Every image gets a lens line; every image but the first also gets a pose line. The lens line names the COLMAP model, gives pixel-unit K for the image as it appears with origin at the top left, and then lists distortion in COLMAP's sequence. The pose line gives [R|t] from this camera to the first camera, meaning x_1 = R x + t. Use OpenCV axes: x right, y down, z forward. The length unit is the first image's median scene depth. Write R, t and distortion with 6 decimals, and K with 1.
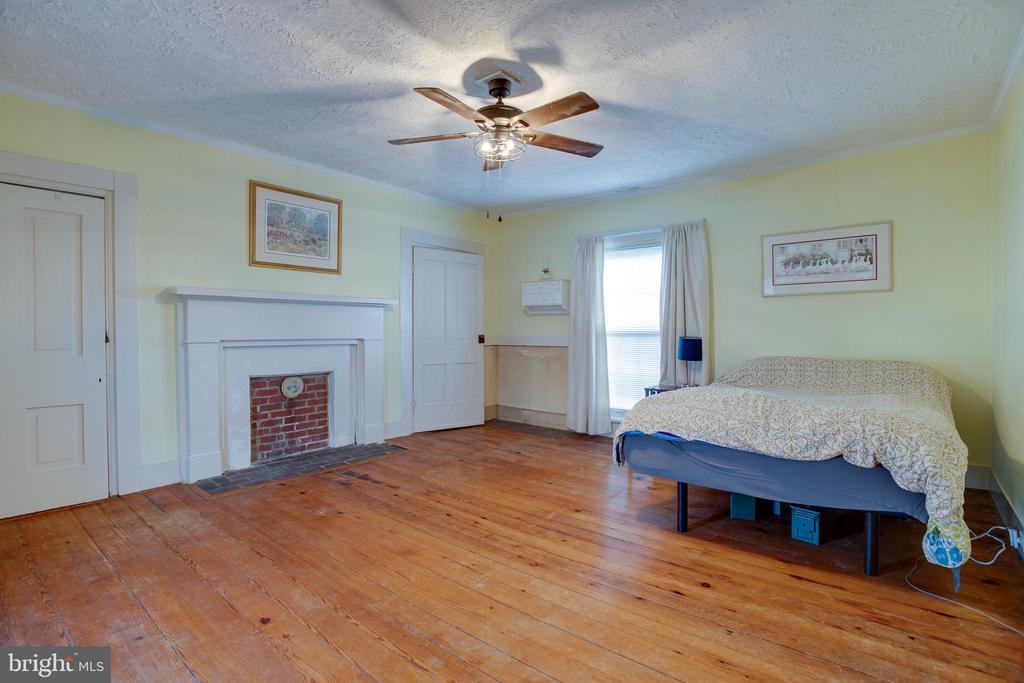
lens RADIAL K [[498.2, 0, 511.2], [0, 498.2, 338.3], [0, 0, 1]] dist [-0.060449, 0.027114]
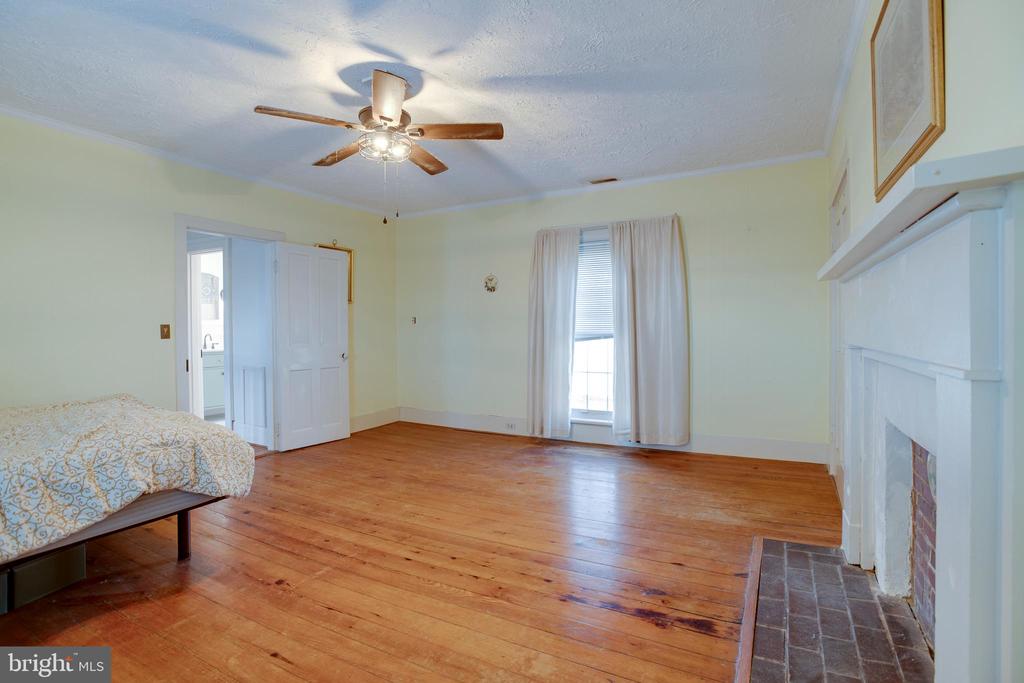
lens RADIAL K [[498.2, 0, 511.2], [0, 498.2, 338.3], [0, 0, 1]] dist [-0.060449, 0.027114]
pose [[-0.983714, 0.012119, -0.179331, -0.081935], [0.006689, 0.999502, 0.030855, -0.031351], [0.179616, 0.029153, -0.983305, 1.859123]]
